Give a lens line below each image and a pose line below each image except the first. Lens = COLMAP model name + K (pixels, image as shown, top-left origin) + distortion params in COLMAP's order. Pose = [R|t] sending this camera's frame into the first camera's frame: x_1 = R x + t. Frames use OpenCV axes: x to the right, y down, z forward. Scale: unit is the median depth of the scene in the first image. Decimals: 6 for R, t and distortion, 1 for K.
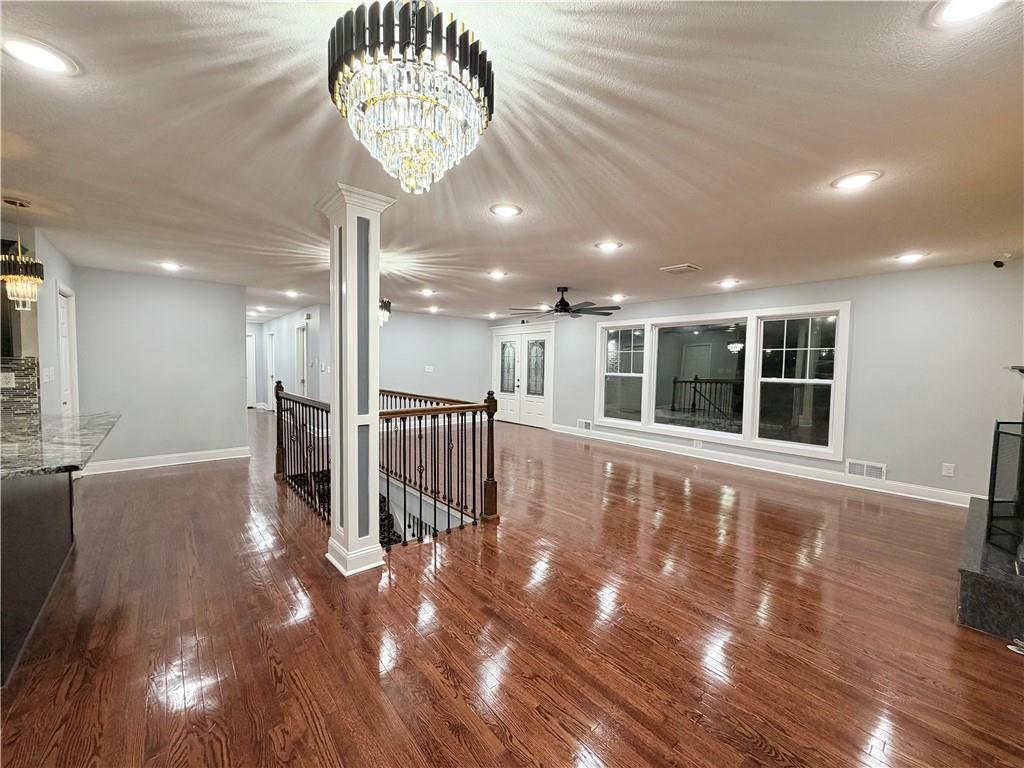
lens RADIAL K [[406.8, 0, 509.7], [0, 406.8, 385.6], [0, 0, 1]] dist [-0.000507, 0.000120]
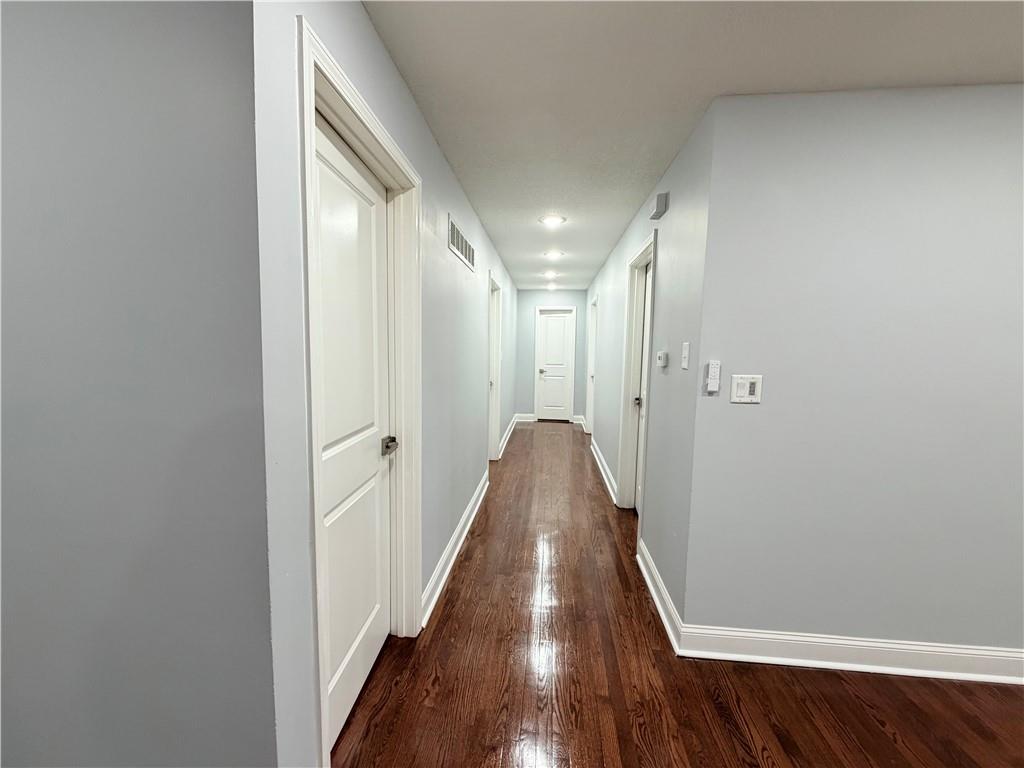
lens RADIAL K [[406.8, 0, 510.6], [0, 406.8, 385.0], [0, 0, 1]] dist [-0.000507, 0.000120]
pose [[0.708357, 0.071339, -0.702240, -0.312249], [-0.052299, 0.997449, 0.048574, -0.040606], [0.703914, 0.002319, 0.710282, 0.618036]]
